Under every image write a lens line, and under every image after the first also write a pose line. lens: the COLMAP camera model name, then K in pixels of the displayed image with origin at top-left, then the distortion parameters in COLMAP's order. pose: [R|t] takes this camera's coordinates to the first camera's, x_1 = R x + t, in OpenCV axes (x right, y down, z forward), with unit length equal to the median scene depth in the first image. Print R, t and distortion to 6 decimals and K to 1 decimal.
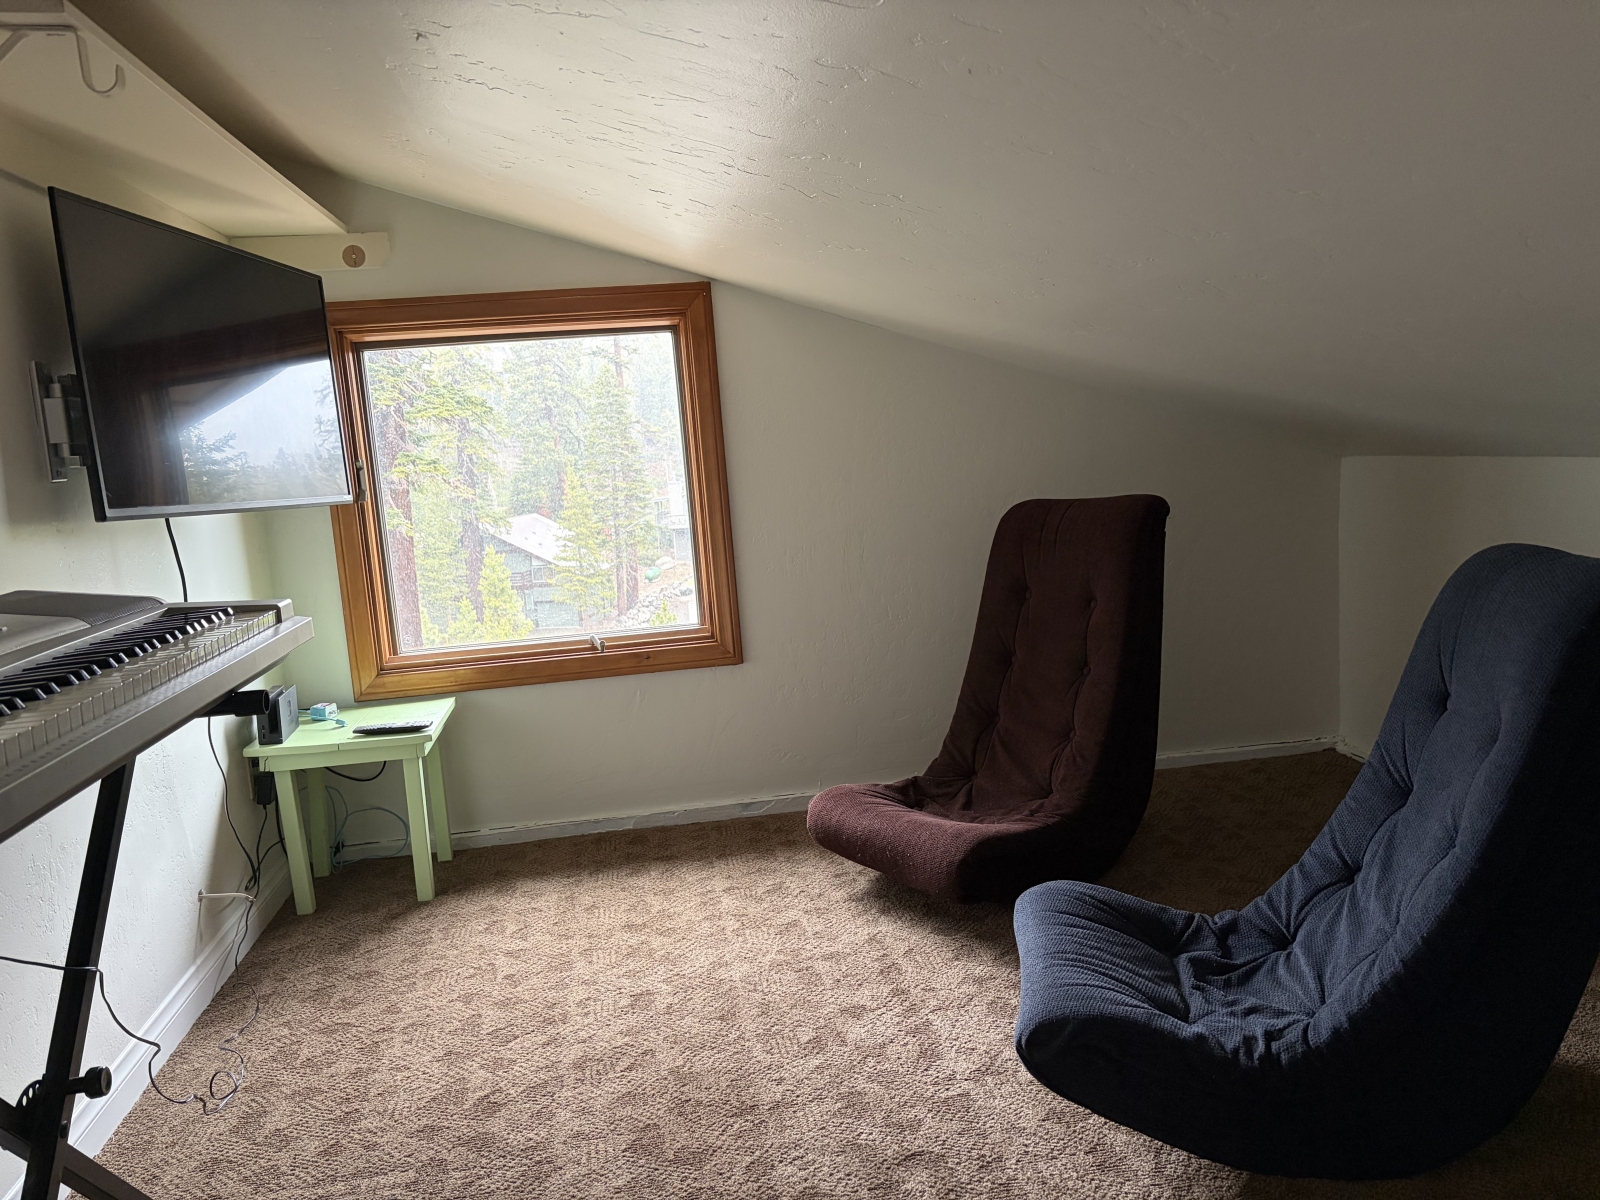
lens RADIAL K [[1212.9, 0, 800.0], [0, 1212.9, 600.0], [0, 0, 1]] dist [0.050527, -0.063352]
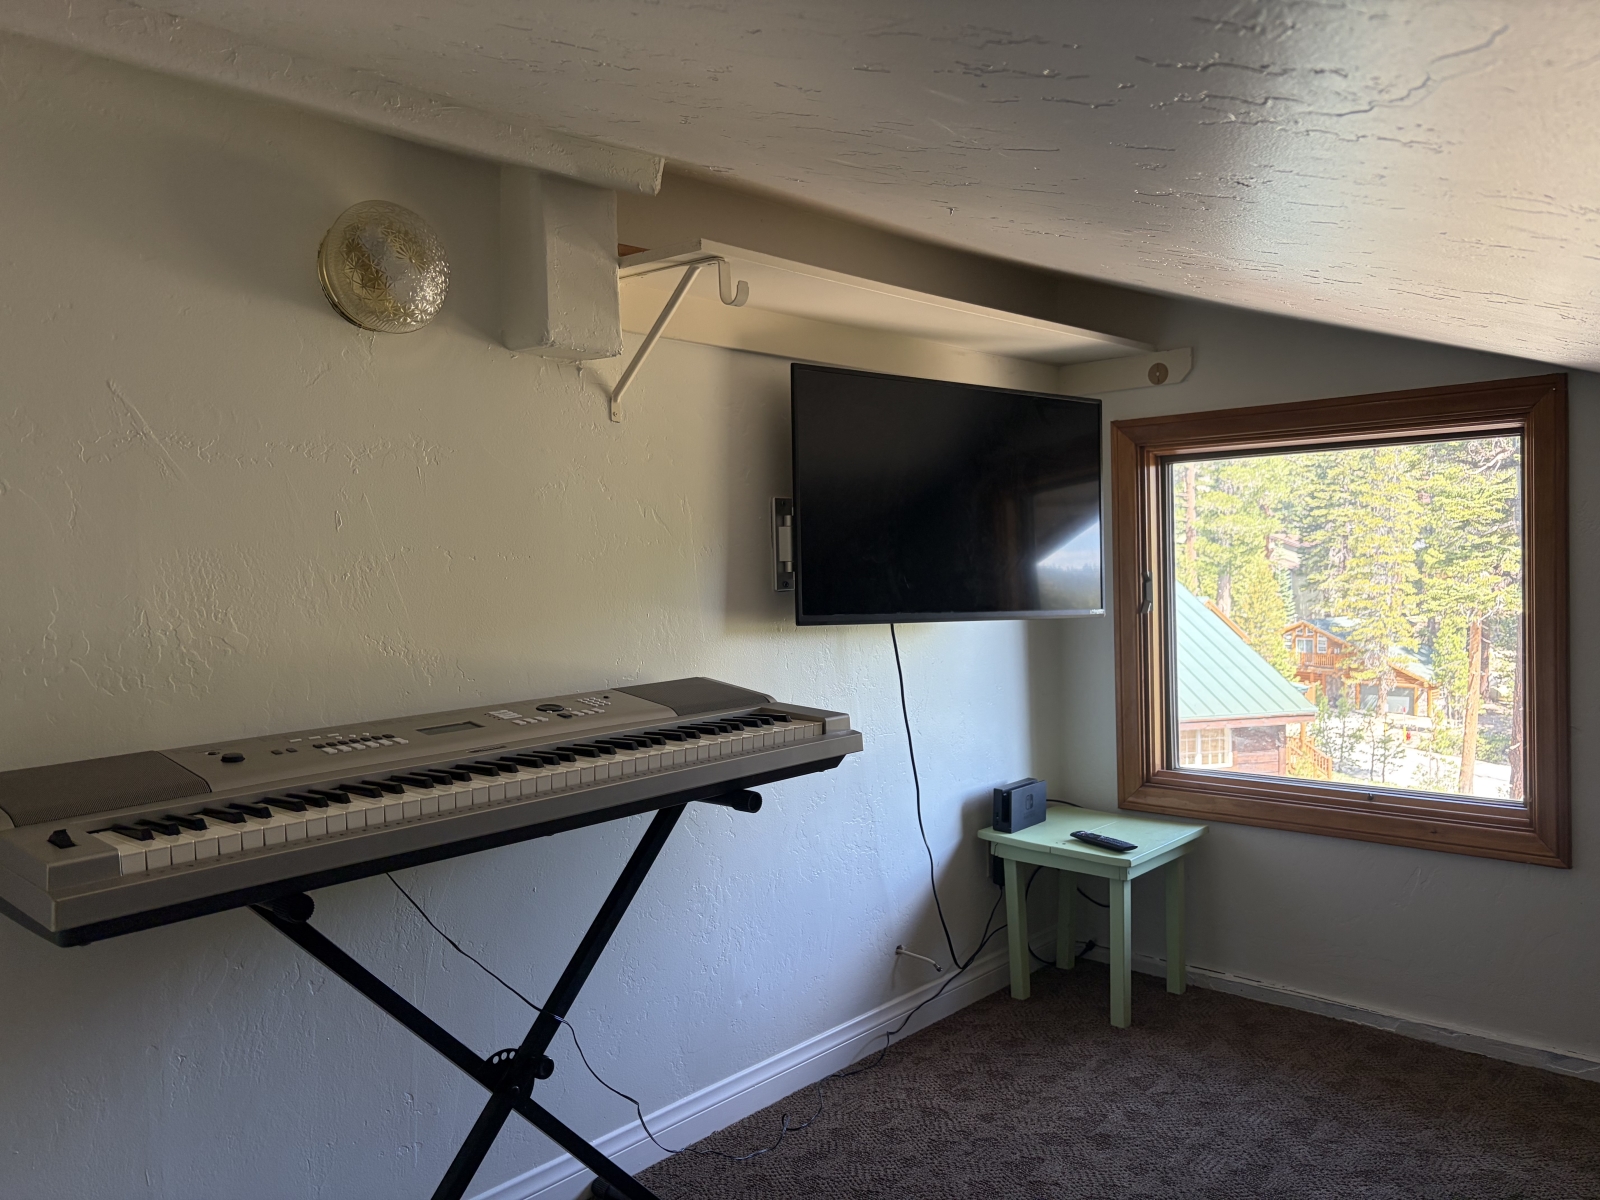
lens RADIAL K [[1238.4, 0, 800.0], [0, 1238.4, 600.0], [0, 0, 1]] dist [0.023191, -0.005840]
pose [[0.626410, 0.087685, -0.774546, 0.279139], [-0.123842, 0.992227, 0.012171, -0.074634], [0.769593, 0.088297, 0.632400, 0.144485]]
